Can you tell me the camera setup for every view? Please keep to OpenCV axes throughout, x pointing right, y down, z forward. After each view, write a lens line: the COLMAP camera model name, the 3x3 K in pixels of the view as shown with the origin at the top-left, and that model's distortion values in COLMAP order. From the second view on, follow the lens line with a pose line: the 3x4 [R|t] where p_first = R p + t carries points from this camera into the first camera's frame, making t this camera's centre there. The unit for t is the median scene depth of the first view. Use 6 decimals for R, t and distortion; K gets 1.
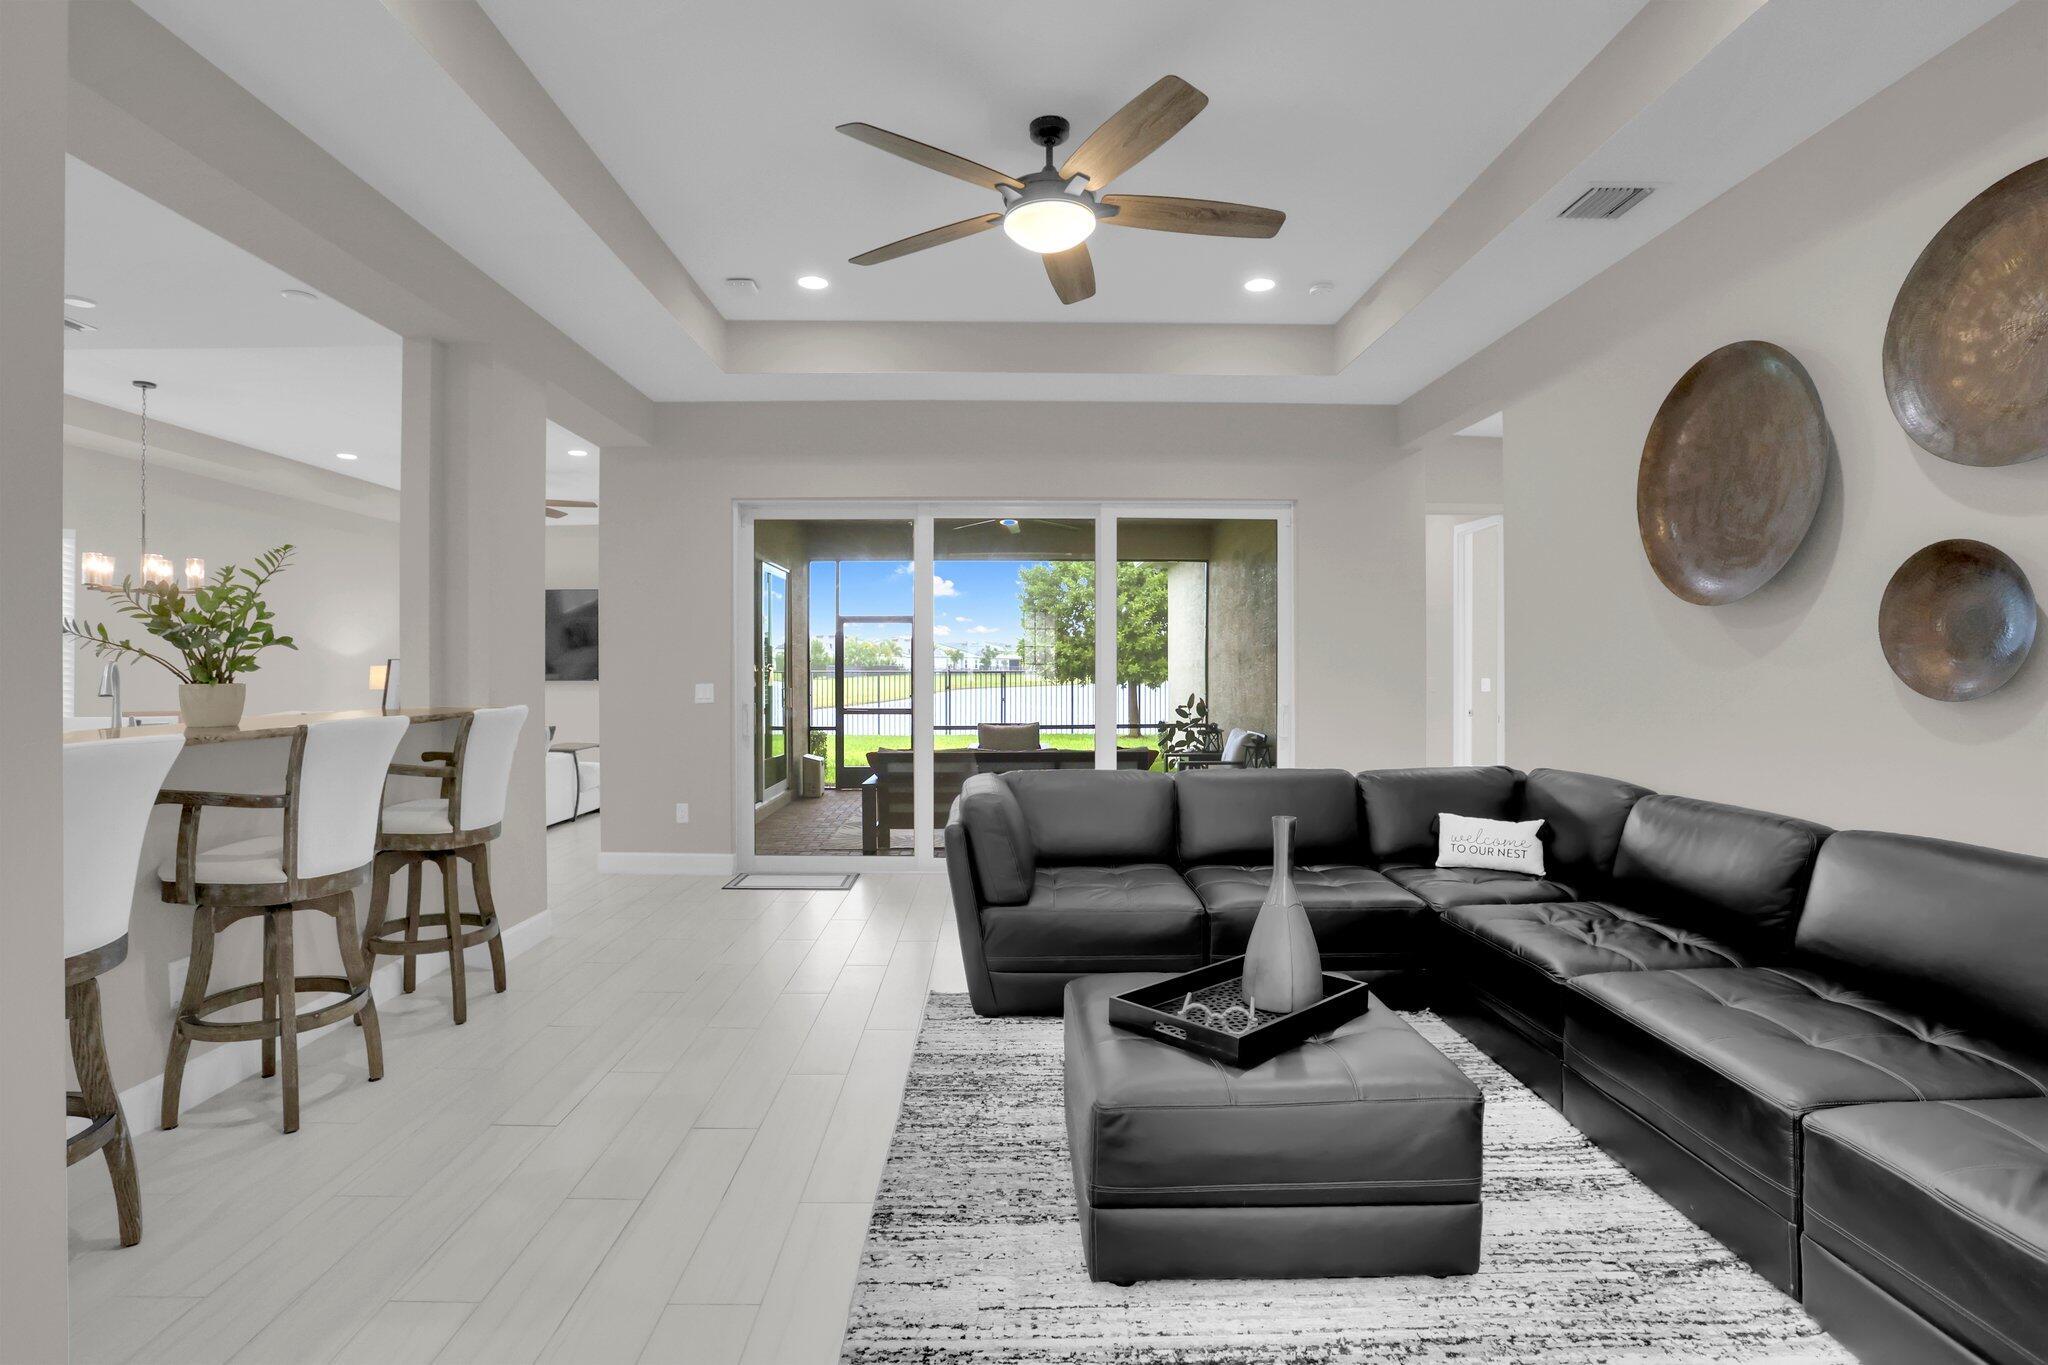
lens RADIAL K [[992.8, 0, 1038.3], [0, 992.8, 671.0], [0, 0, 1]] dist [-0.002441, -0.000162]
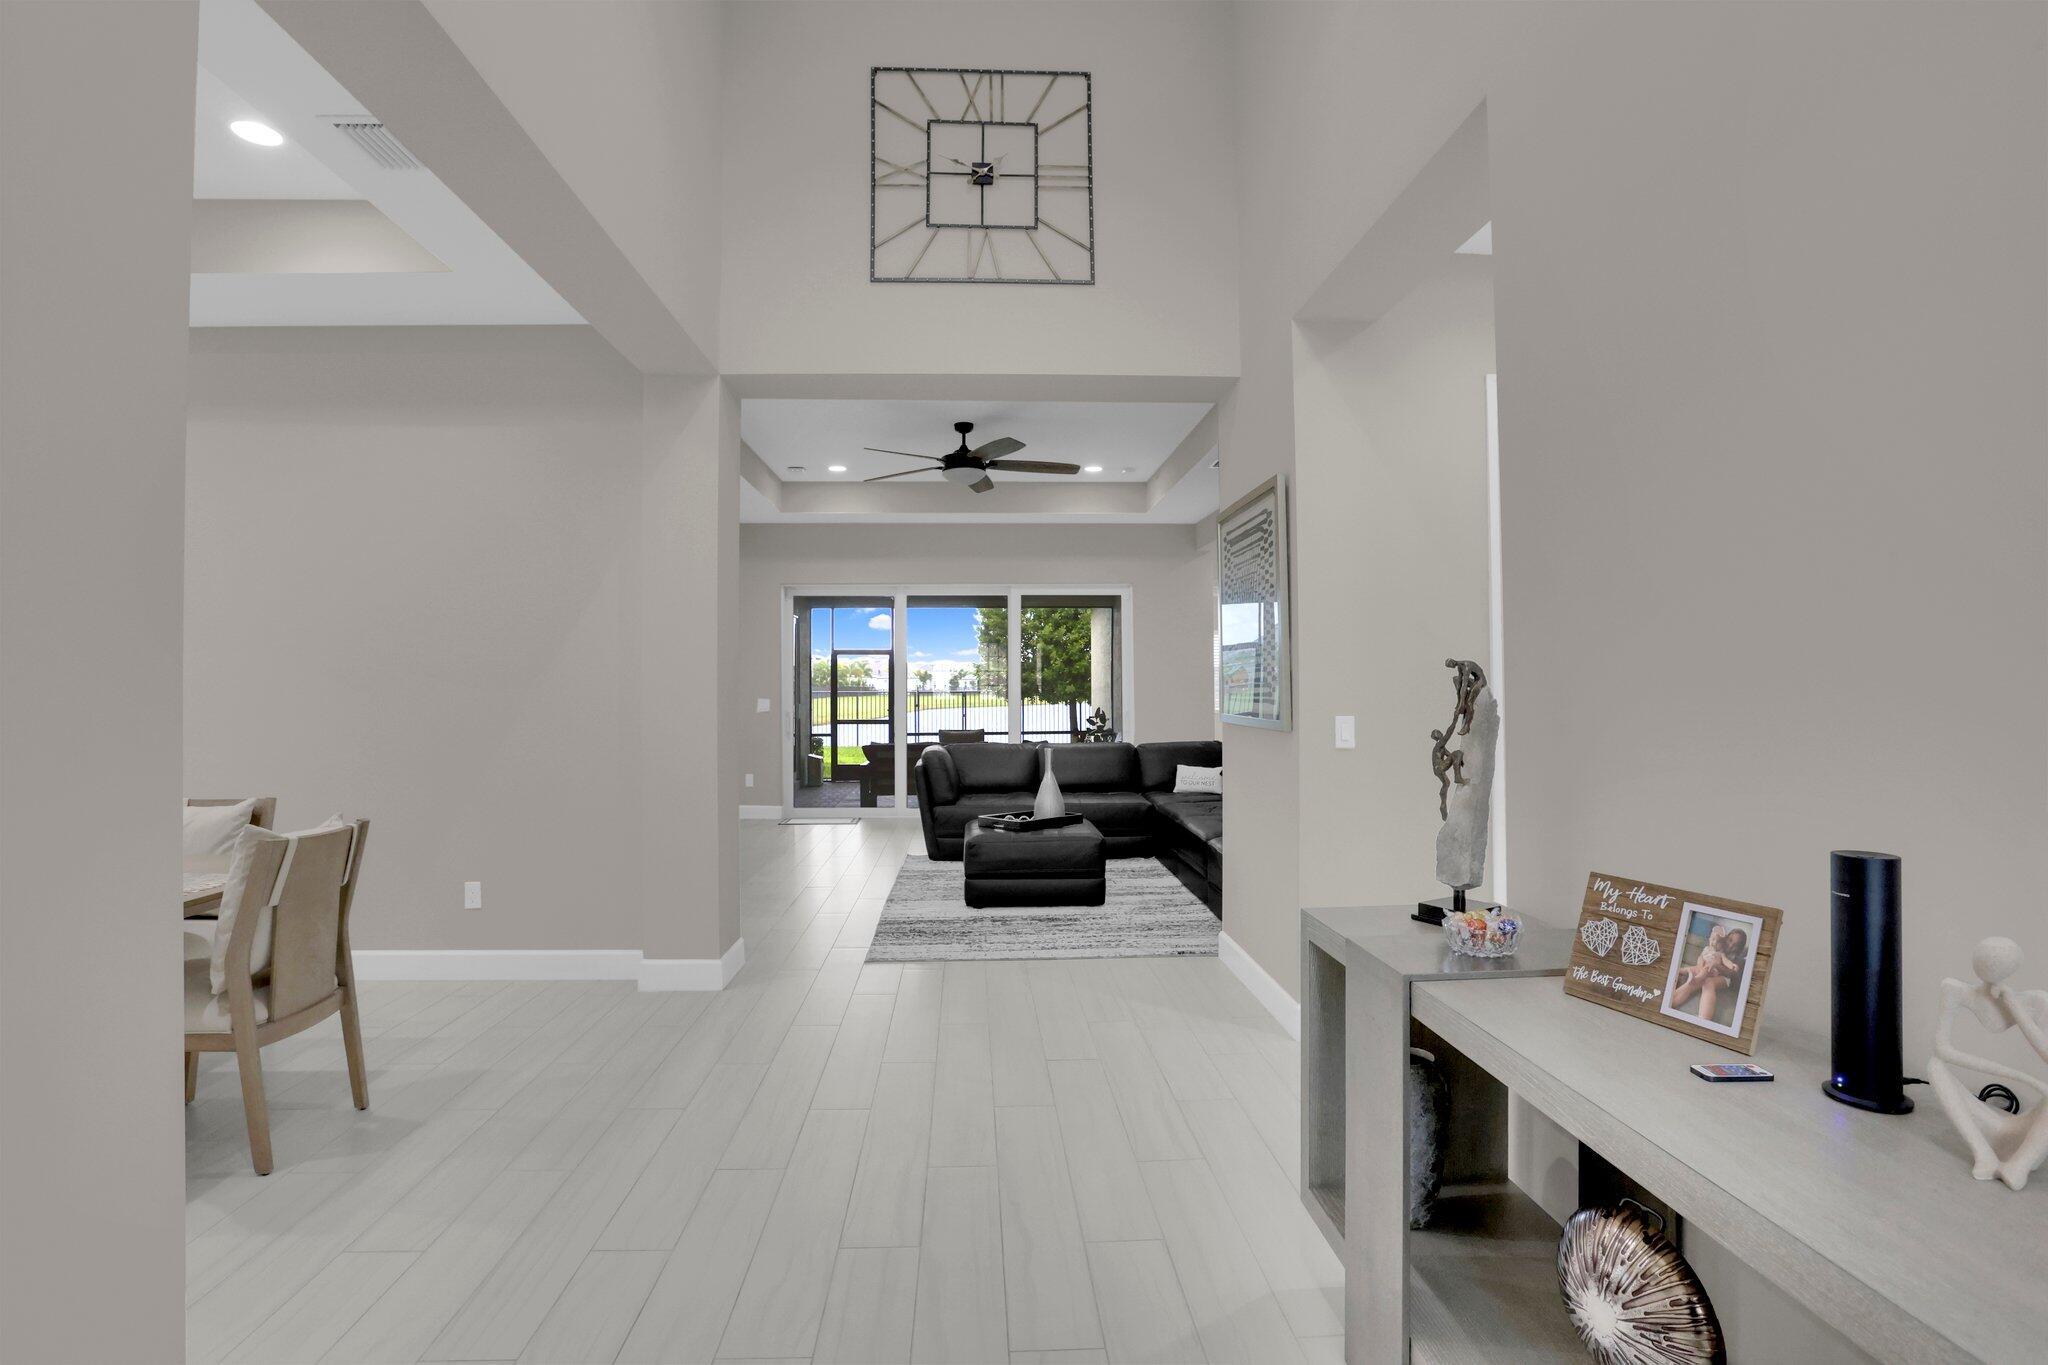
lens RADIAL K [[992.8, 0, 1010.6], [0, 992.8, 689.3], [0, 0, 1]] dist [-0.002441, -0.000162]
pose [[0.999985, -0.004823, 0.002718, 0.036926], [0.004830, 0.999985, -0.002449, 0.001395], [-0.002706, 0.002462, 0.999993, -0.388795]]
